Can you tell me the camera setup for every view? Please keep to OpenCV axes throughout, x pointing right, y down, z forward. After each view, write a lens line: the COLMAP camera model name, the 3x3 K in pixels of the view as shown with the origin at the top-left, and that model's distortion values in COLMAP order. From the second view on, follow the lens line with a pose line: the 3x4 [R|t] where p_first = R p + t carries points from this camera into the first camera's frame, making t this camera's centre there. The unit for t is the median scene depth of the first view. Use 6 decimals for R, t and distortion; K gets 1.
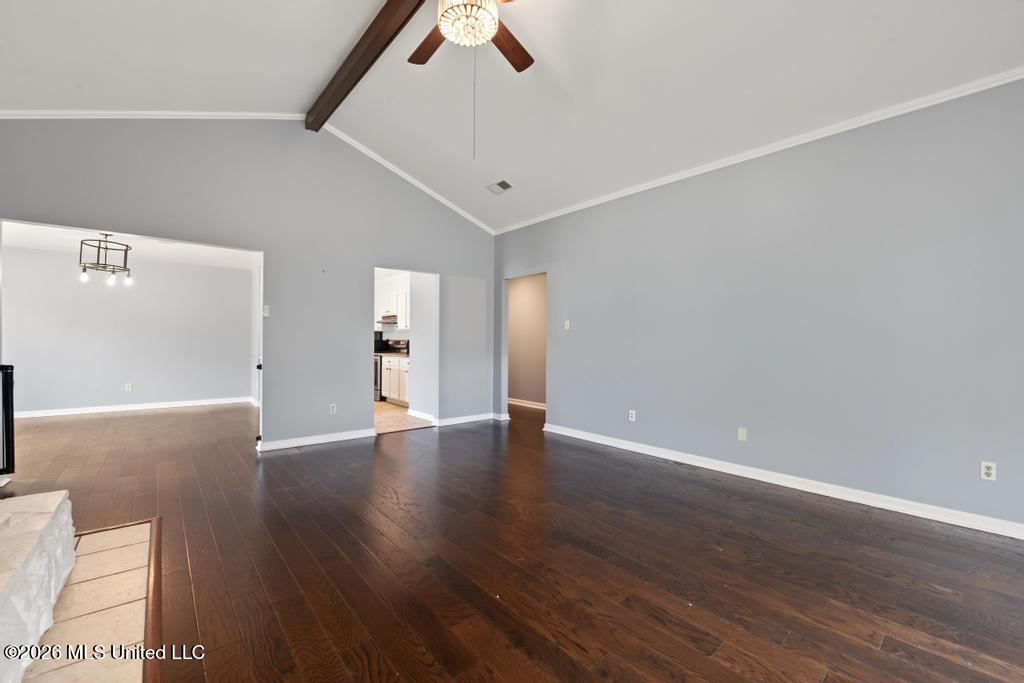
lens RADIAL K [[415.9, 0, 514.7], [0, 415.9, 342.3], [0, 0, 1]] dist [-0.009900, -0.000267]
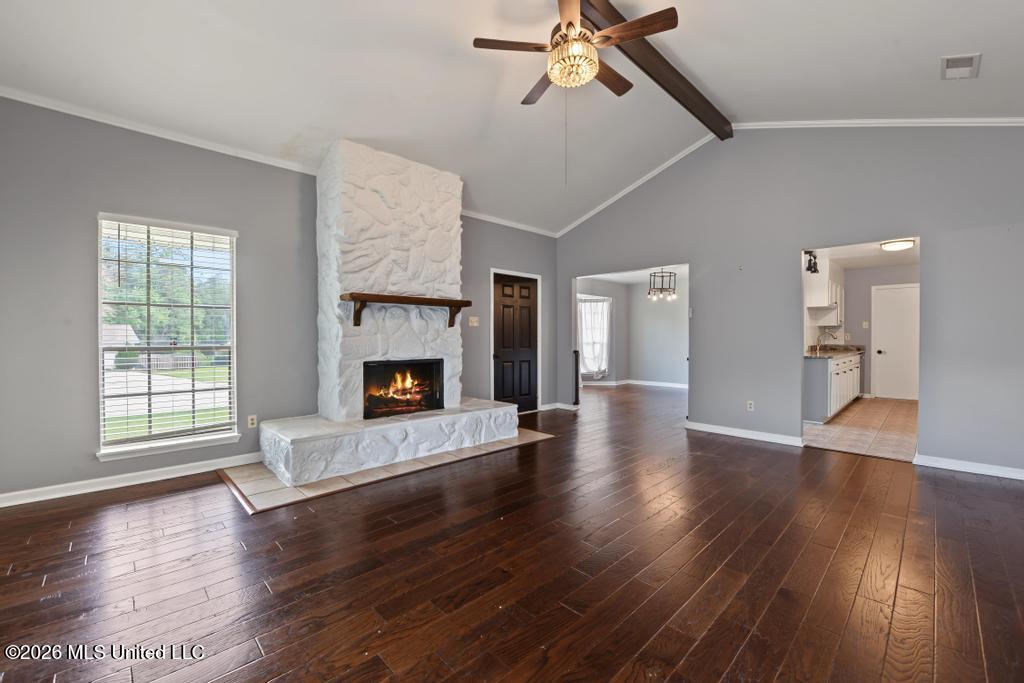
lens RADIAL K [[415.9, 0, 506.5], [0, 415.9, 339.3], [0, 0, 1]] dist [-0.009900, -0.000267]
pose [[0.053627, -0.004609, -0.998550, 0.697439], [-0.001959, 0.999987, -0.004721, 0.009956], [0.998559, 0.002209, 0.053617, 0.483902]]
